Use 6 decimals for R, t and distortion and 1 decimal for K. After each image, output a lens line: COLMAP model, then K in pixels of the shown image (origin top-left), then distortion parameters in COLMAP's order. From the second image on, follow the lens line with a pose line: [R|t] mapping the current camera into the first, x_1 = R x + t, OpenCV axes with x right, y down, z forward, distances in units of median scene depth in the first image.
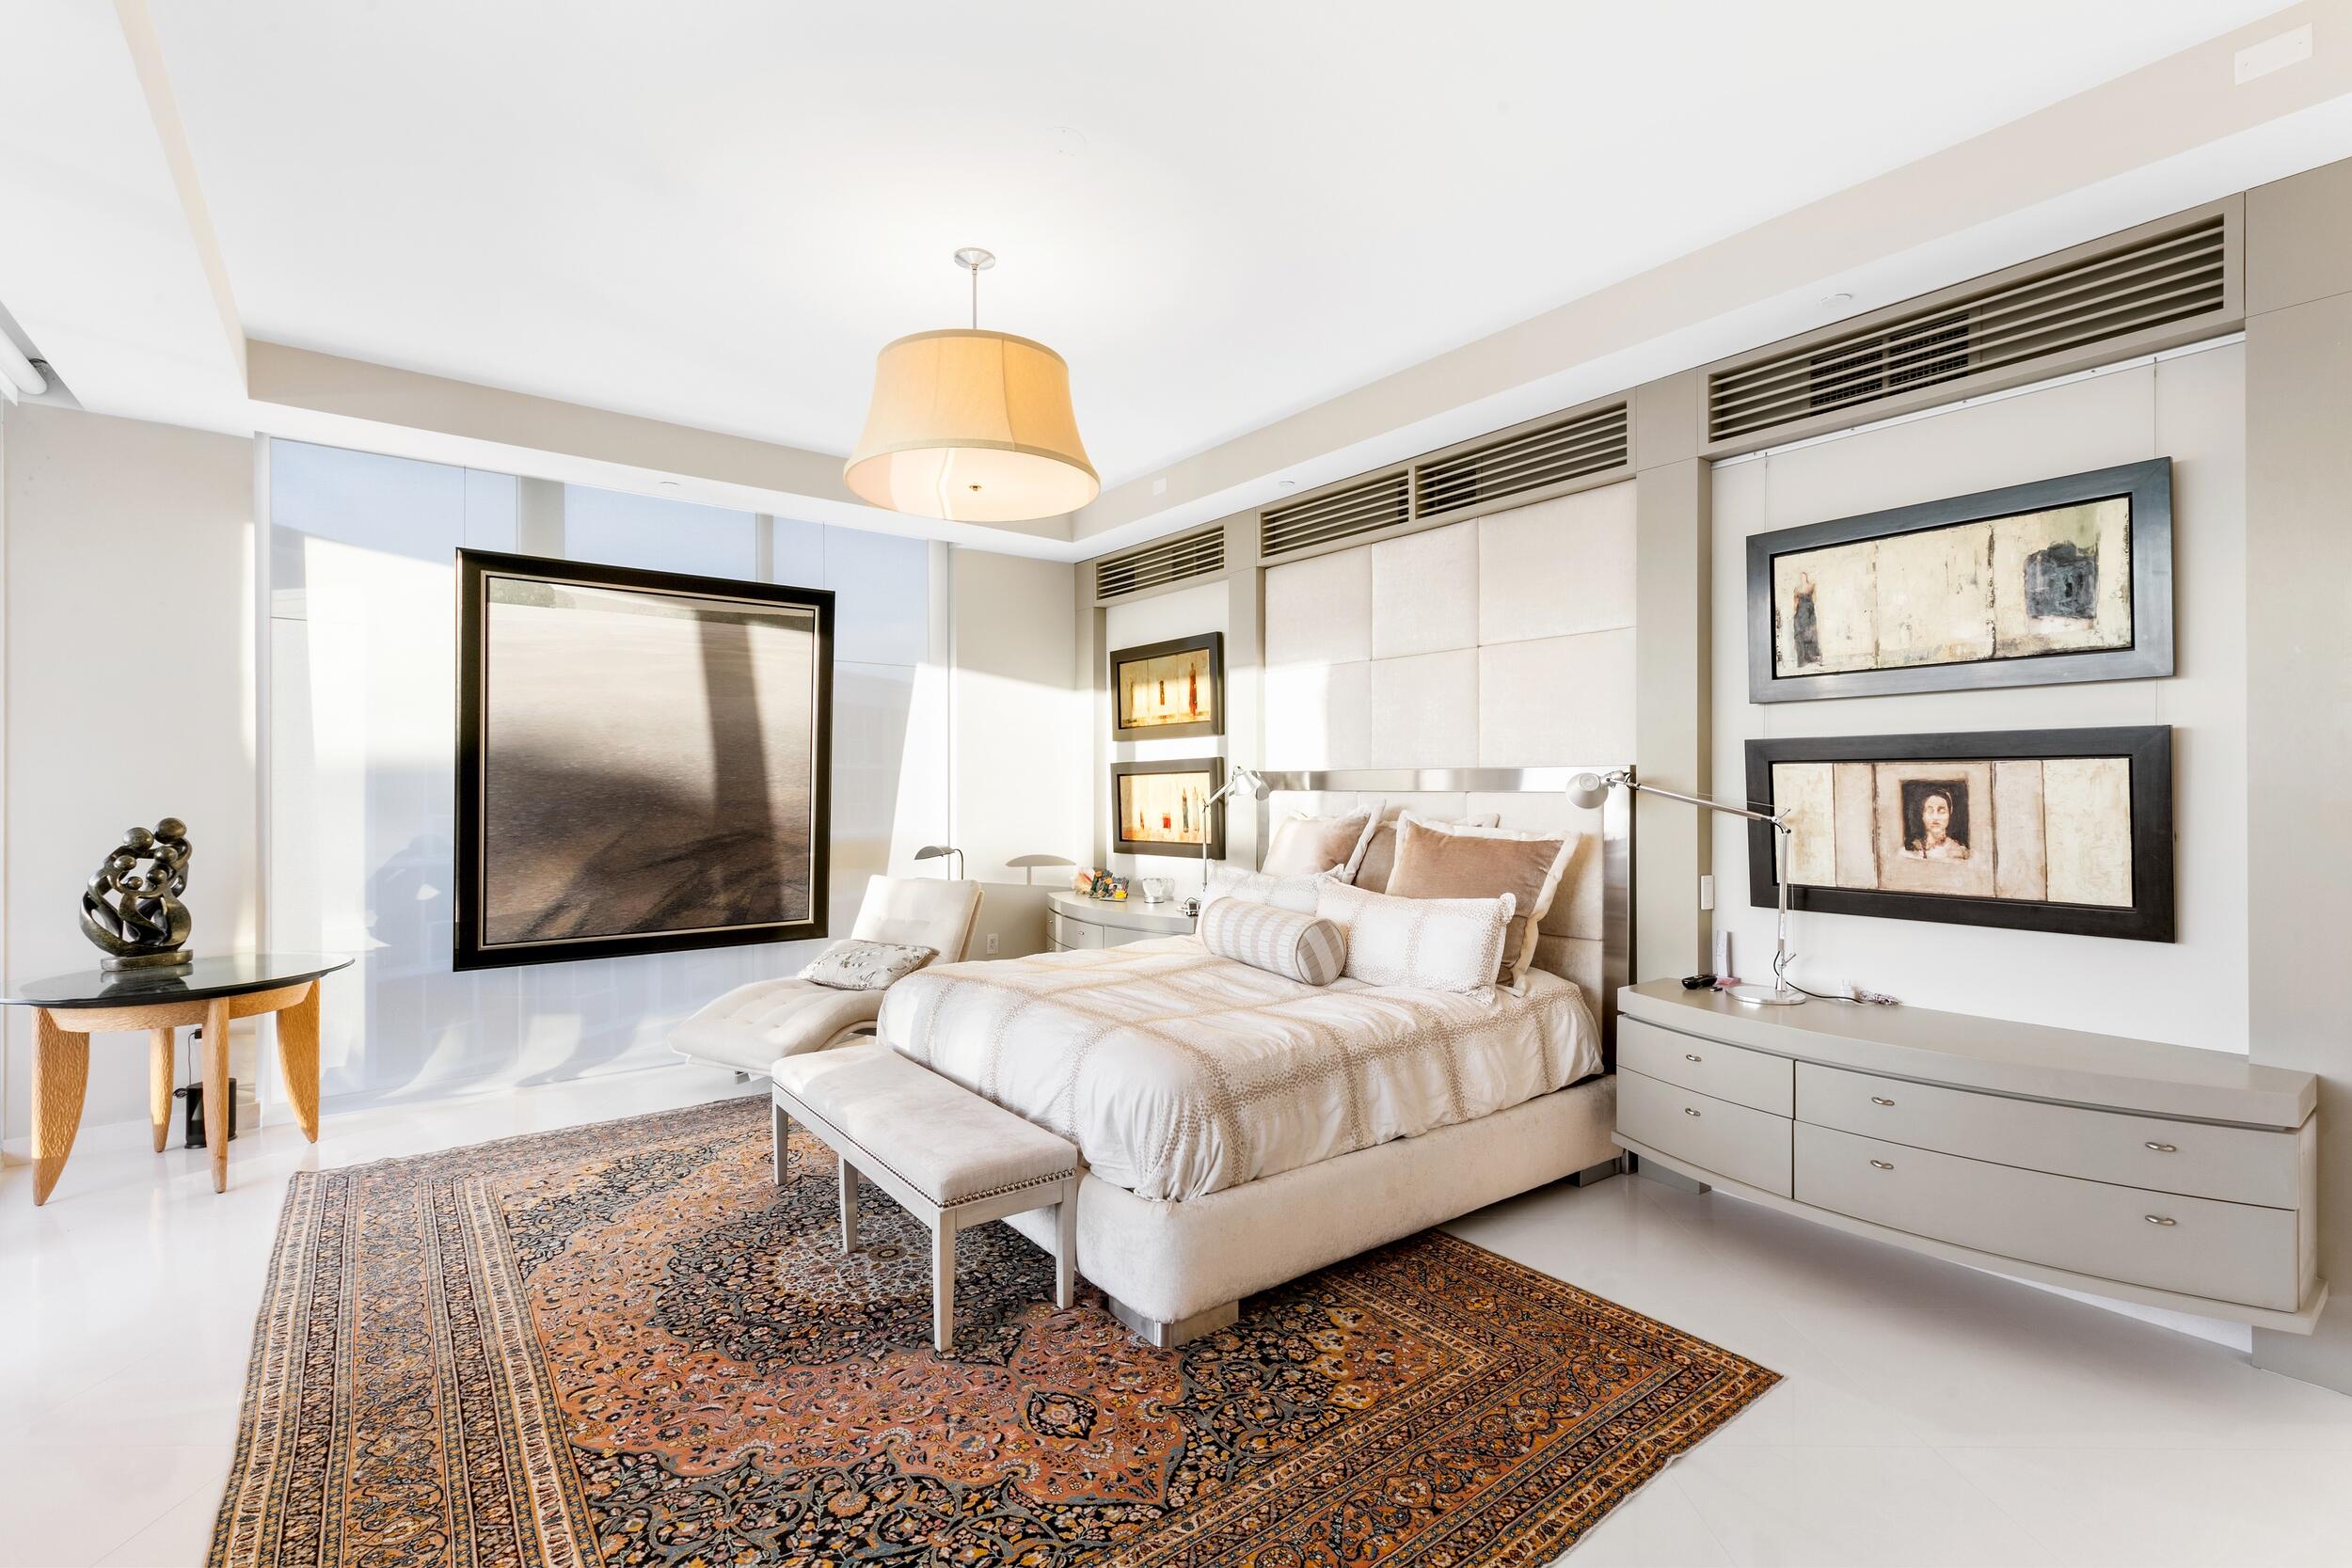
lens RADIAL K [[1061.5, 0, 1178.2], [0, 1061.5, 797.7], [0, 0, 1]] dist [0.004472, -0.000617]
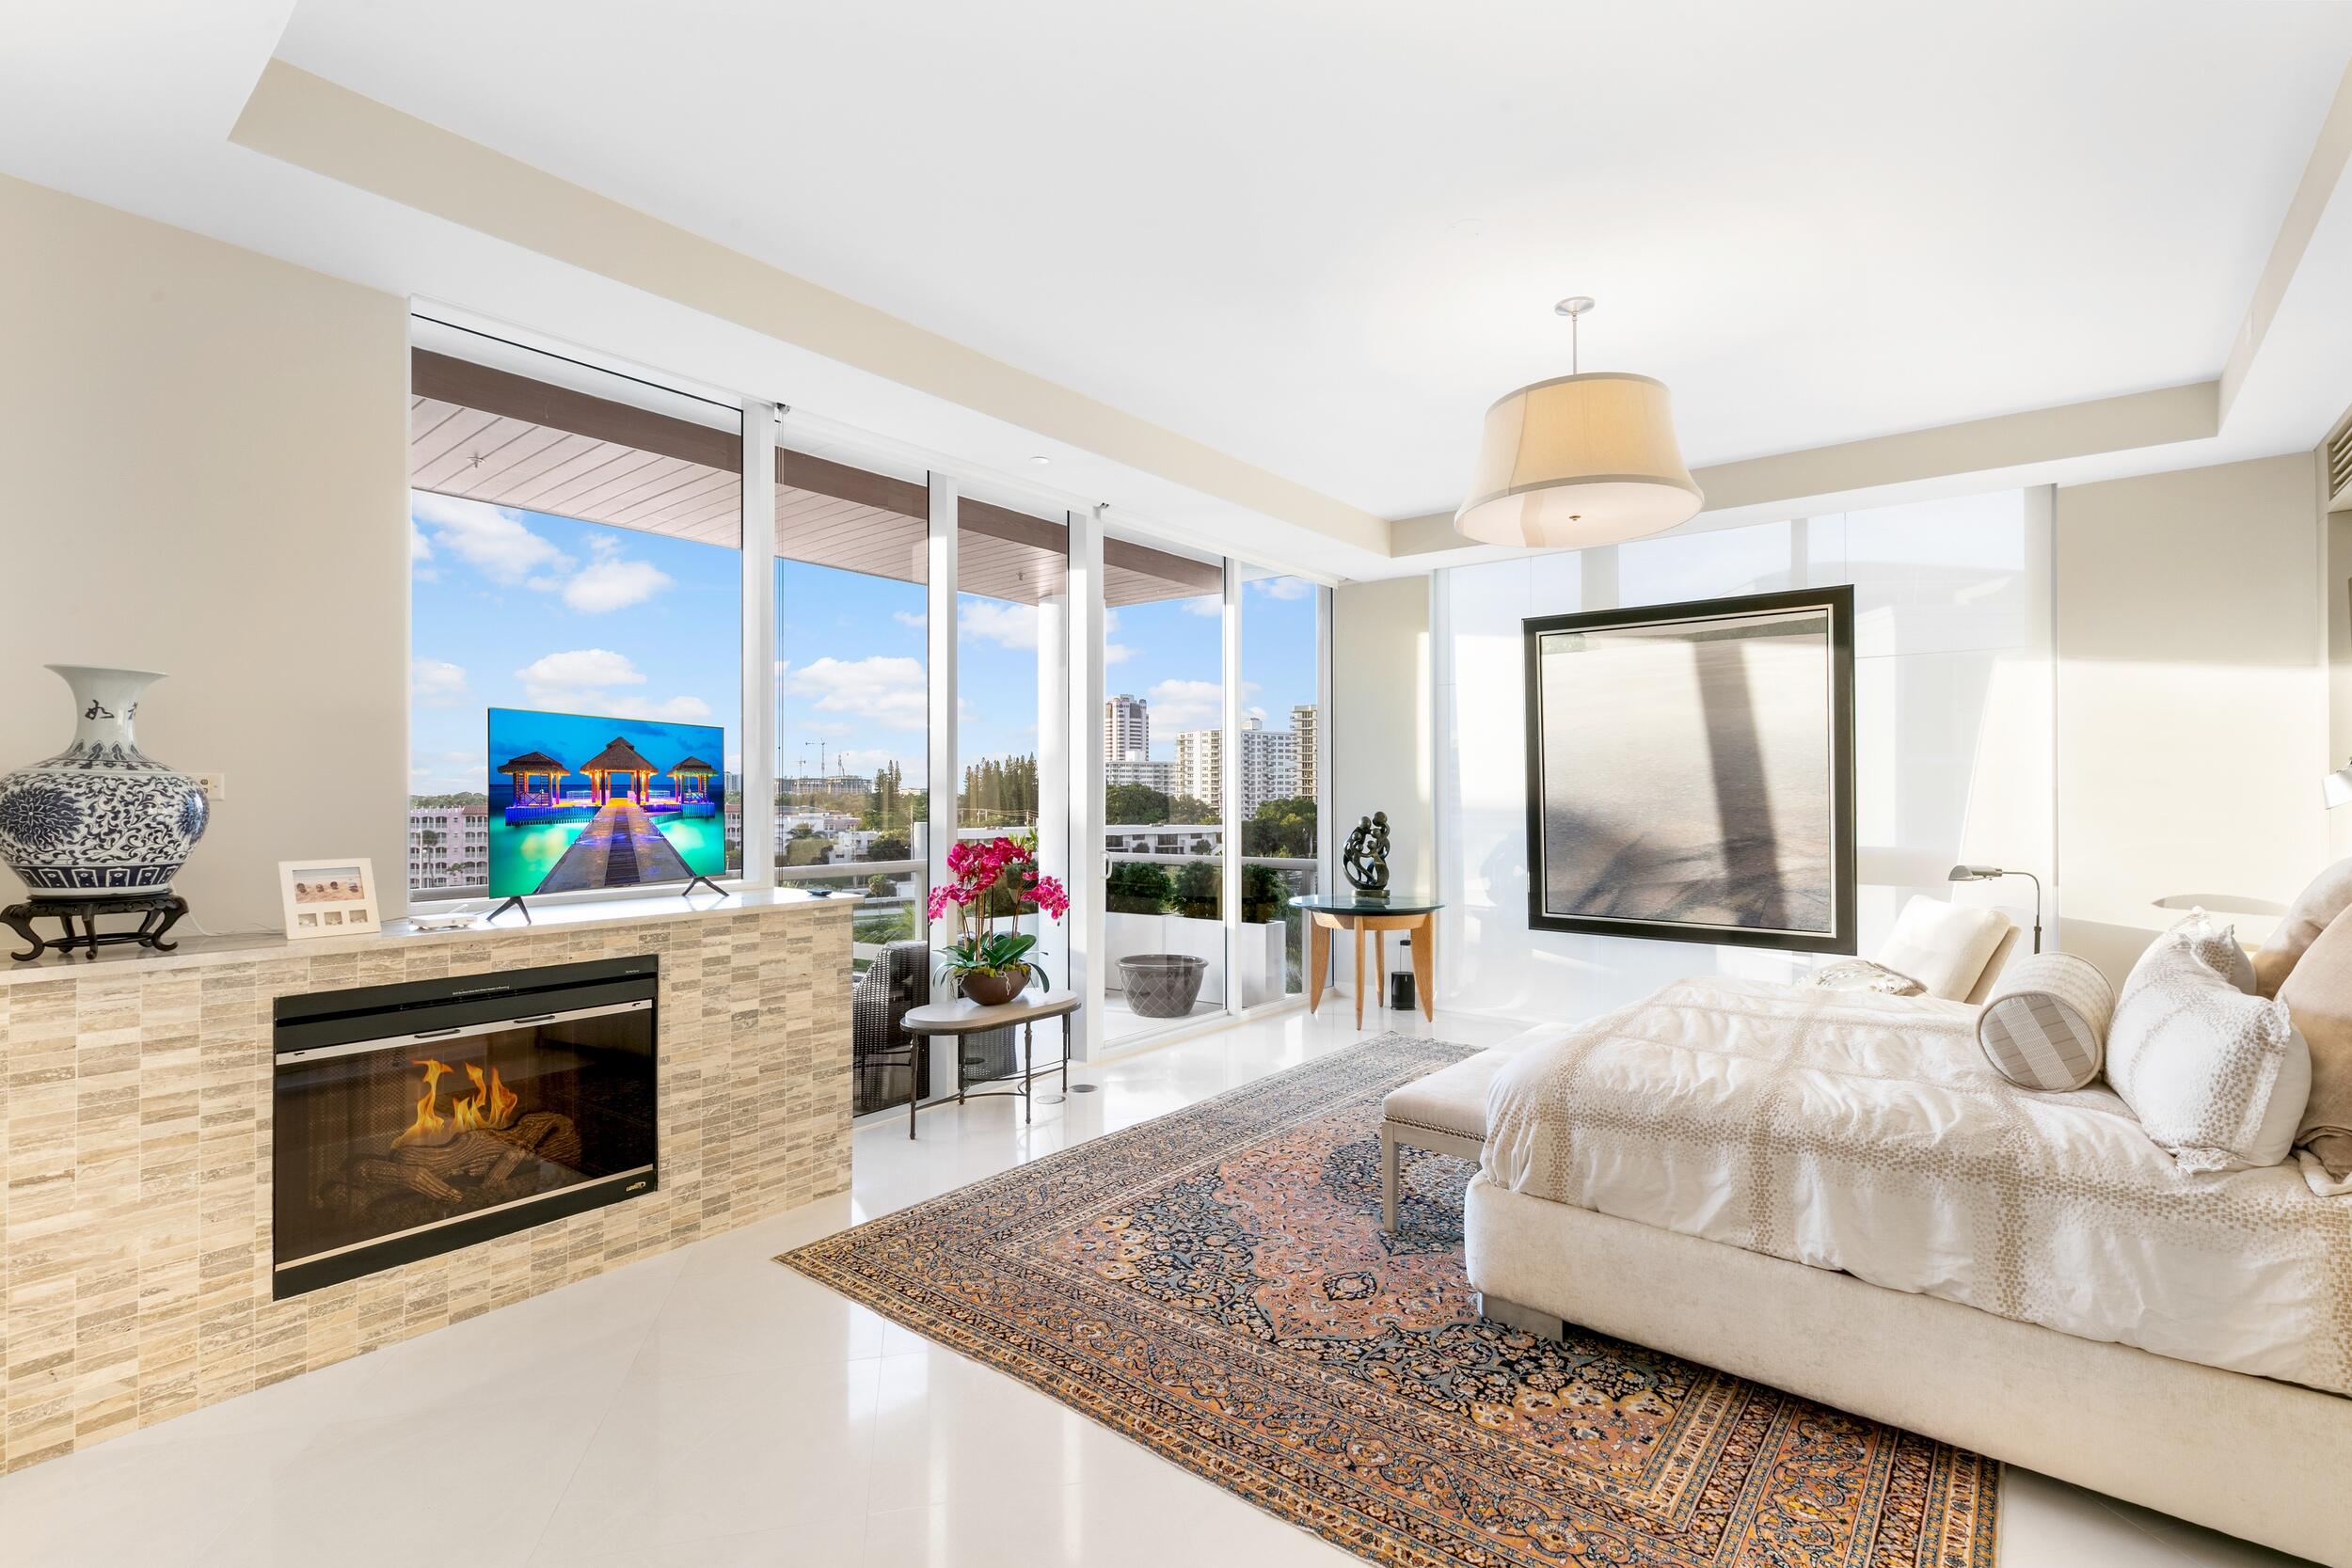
lens RADIAL K [[1061.5, 0, 1178.2], [0, 1061.5, 797.7], [0, 0, 1]] dist [0.004472, -0.000617]
pose [[0.229274, 0.006091, -0.973343, 0.884717], [-0.011661, 0.999926, 0.003510, -0.007105], [0.973292, 0.010545, 0.229328, 0.408280]]
